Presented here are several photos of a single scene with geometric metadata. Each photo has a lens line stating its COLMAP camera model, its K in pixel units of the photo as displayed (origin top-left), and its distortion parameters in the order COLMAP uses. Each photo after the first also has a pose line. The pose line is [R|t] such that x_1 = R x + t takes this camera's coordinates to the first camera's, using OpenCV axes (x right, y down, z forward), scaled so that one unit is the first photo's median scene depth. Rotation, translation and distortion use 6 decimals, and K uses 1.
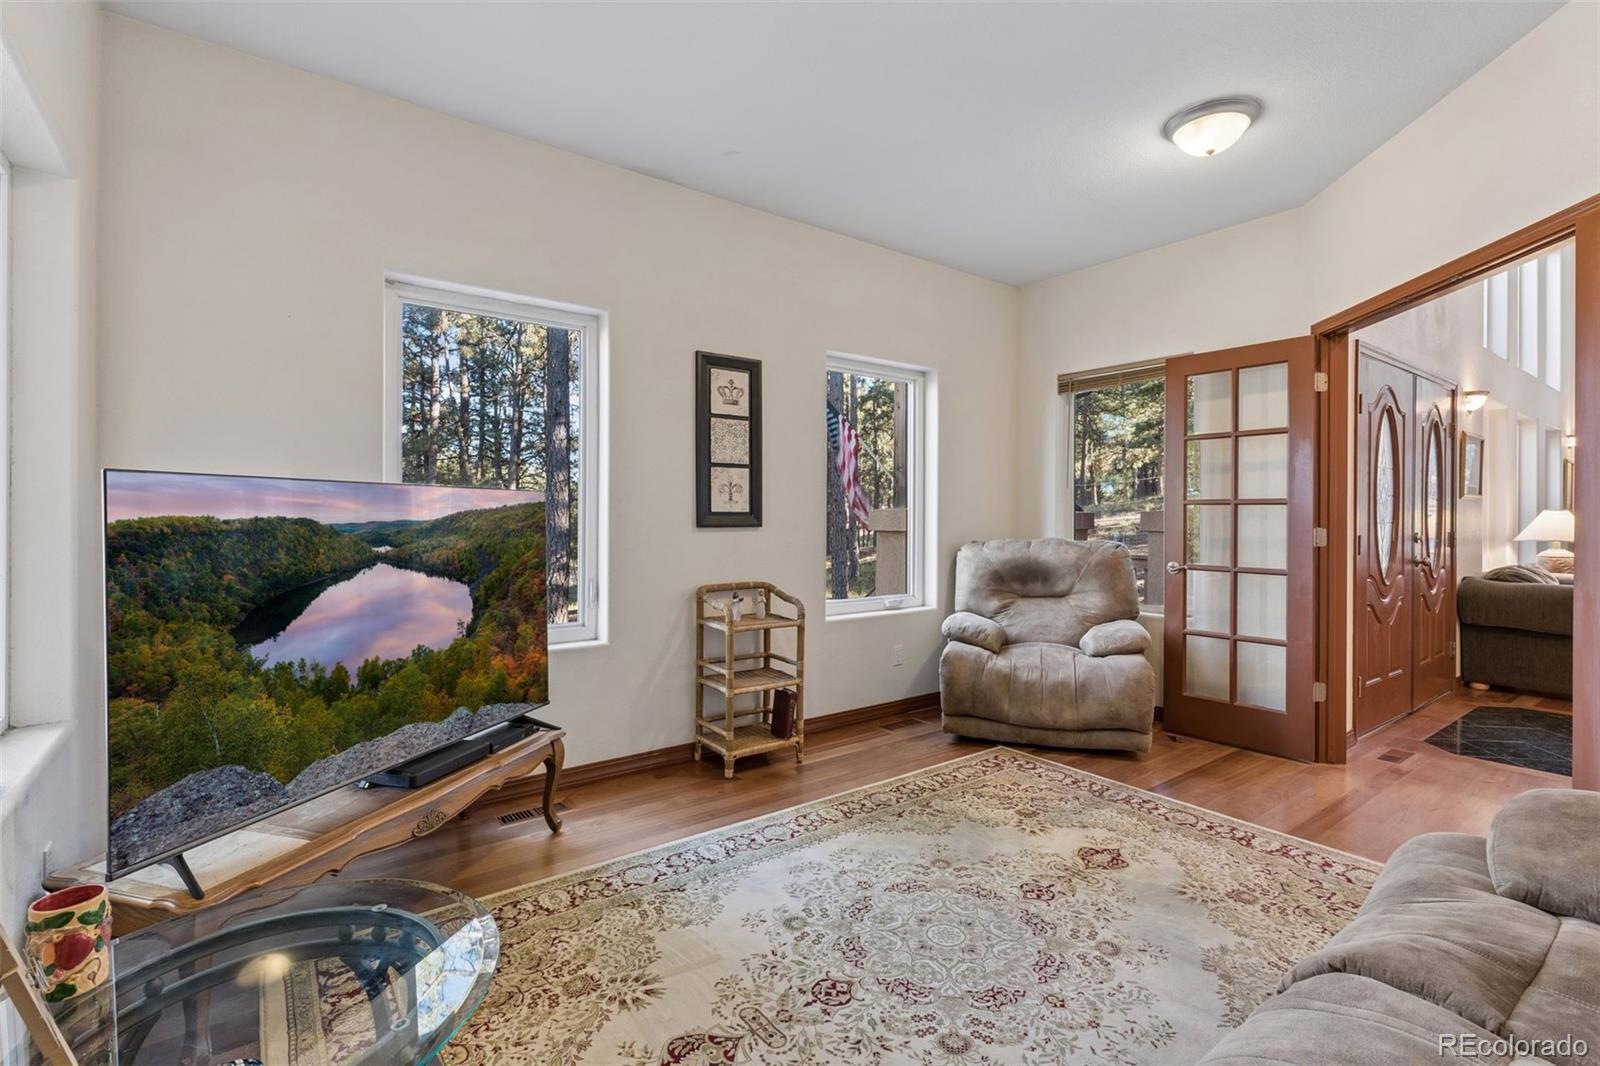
lens RADIAL K [[740.0, 0, 799.5], [0, 740.0, 519.6], [0, 0, 1]] dist [-0.003876, 0.001746]
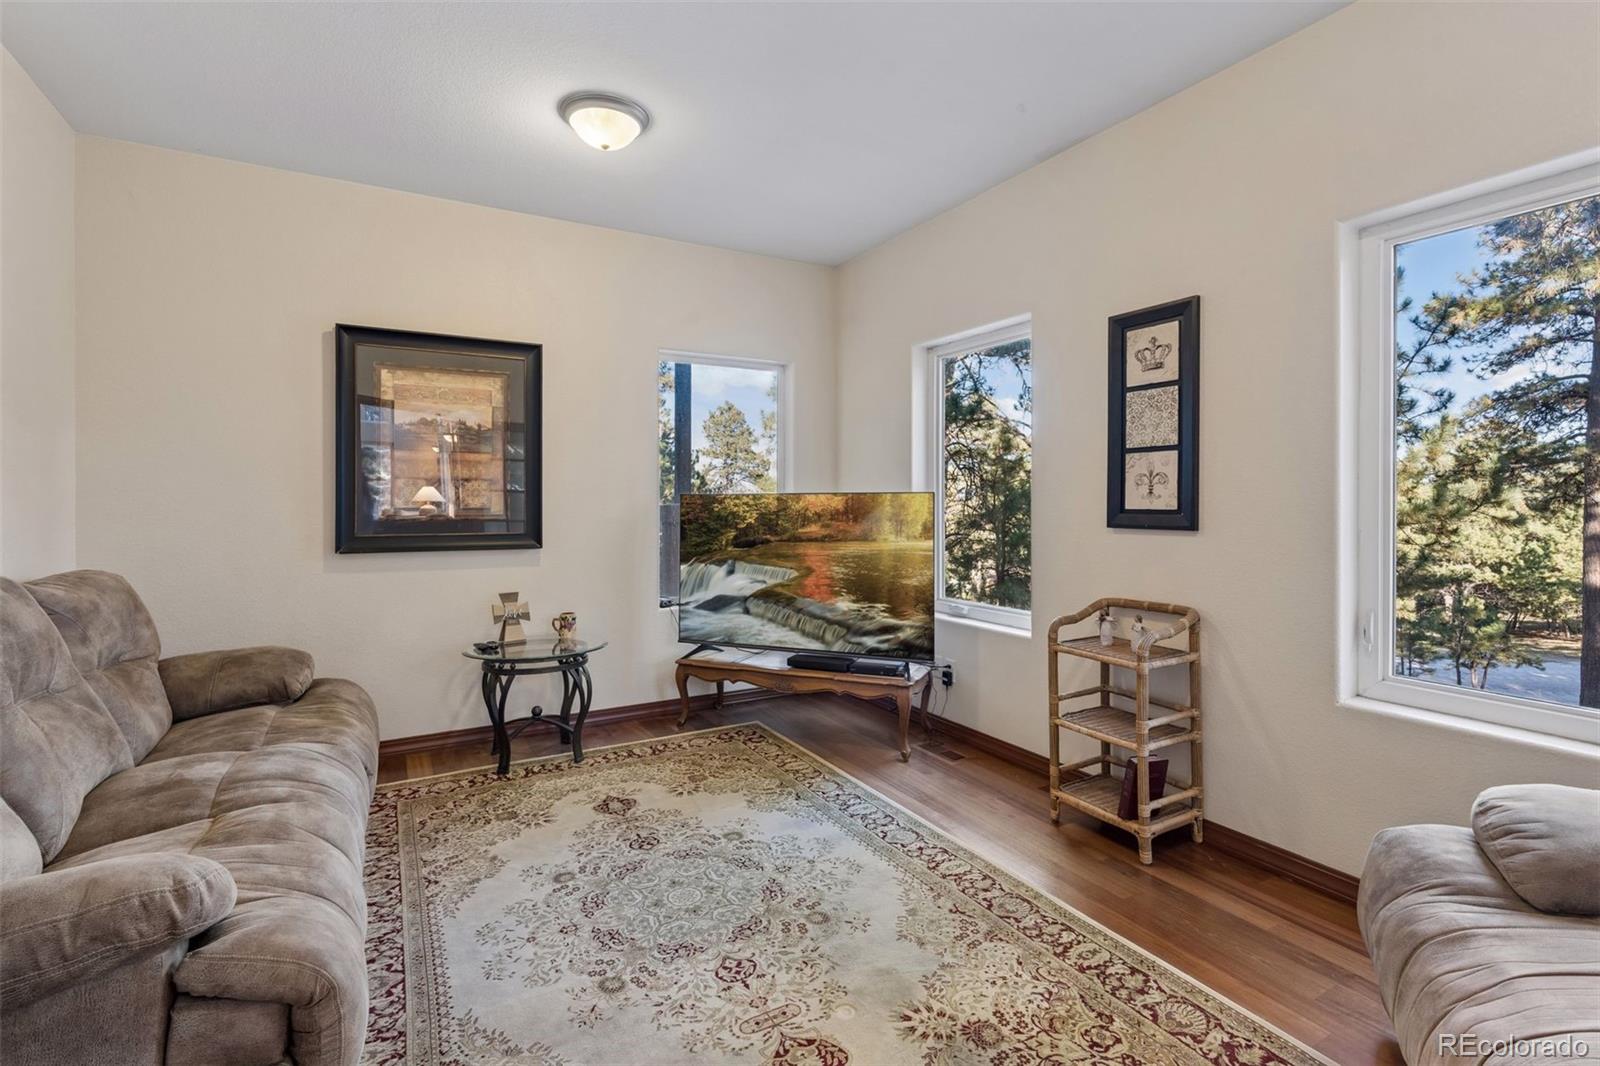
lens RADIAL K [[740.0, 0, 807.4], [0, 740.0, 502.9], [0, 0, 1]] dist [-0.003876, 0.001746]
pose [[-0.122667, 0.004424, -0.992438, 0.817797], [-0.005375, 0.999972, 0.005122, -0.021806], [0.992433, 0.005962, -0.122640, 0.845527]]
